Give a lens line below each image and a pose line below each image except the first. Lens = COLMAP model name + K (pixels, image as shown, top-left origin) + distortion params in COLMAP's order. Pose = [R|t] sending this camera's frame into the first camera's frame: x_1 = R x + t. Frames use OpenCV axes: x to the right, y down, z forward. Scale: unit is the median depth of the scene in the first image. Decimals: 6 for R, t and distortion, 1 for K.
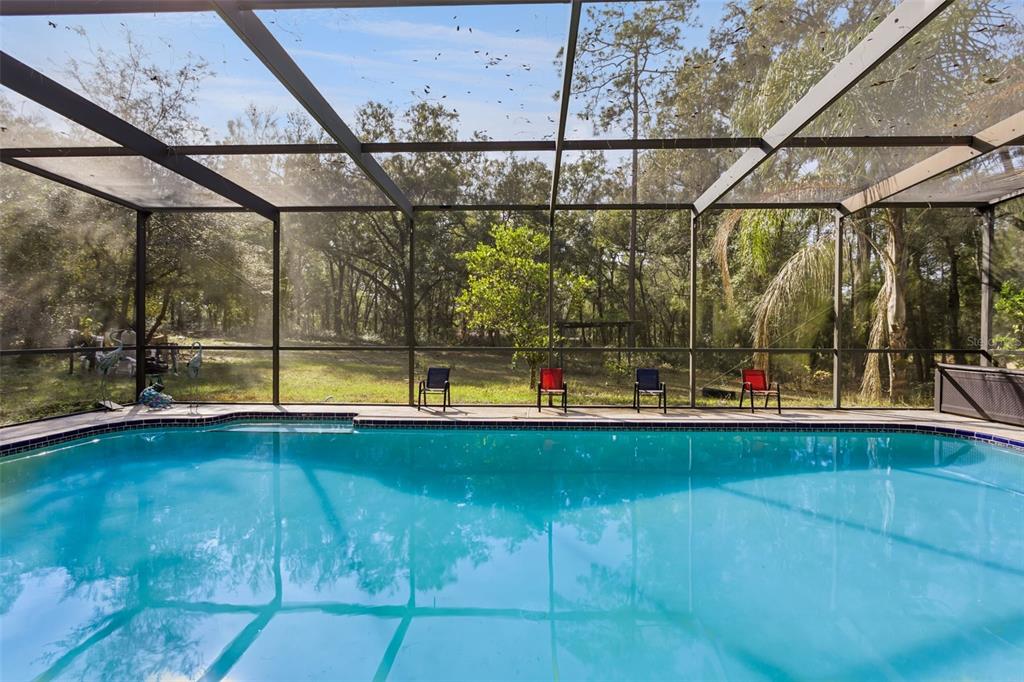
lens RADIAL K [[482.2, 0, 512.0], [0, 482.2, 341.0], [0, 0, 1]] dist [0.002371, 0.000575]
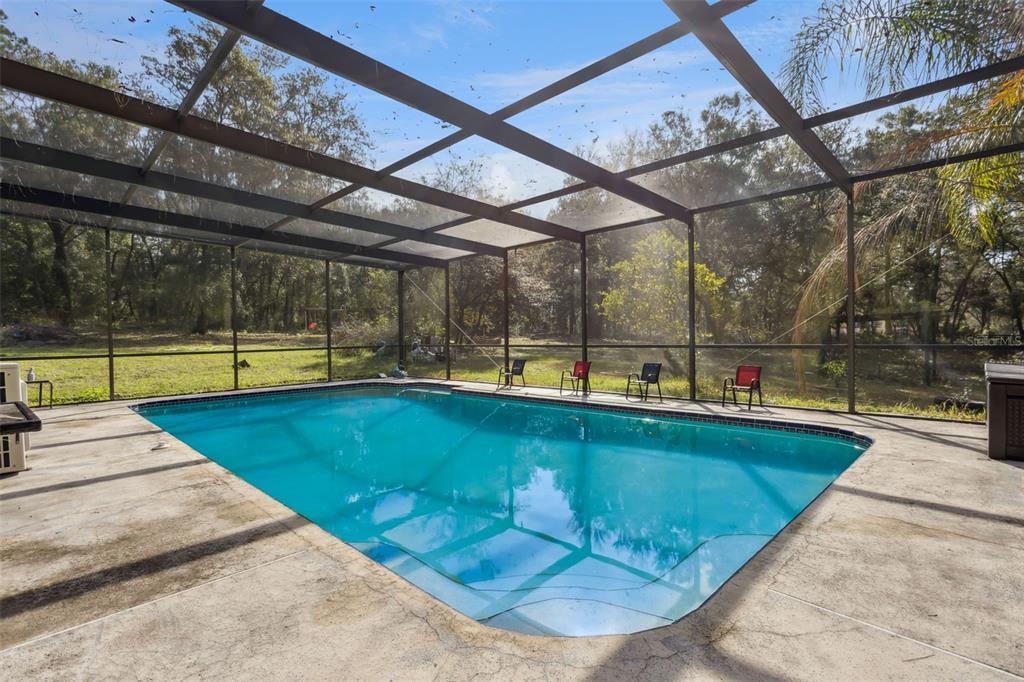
lens RADIAL K [[444.7, 0, 512.0], [0, 444.7, 341.0], [0, 0, 1]] dist [-0.000410, 0.000038]
pose [[0.765522, -0.007615, -0.643364, 0.233438], [0.010501, 0.999945, 0.000660, 0.000026], [0.643324, -0.007261, 0.765560, -0.009968]]
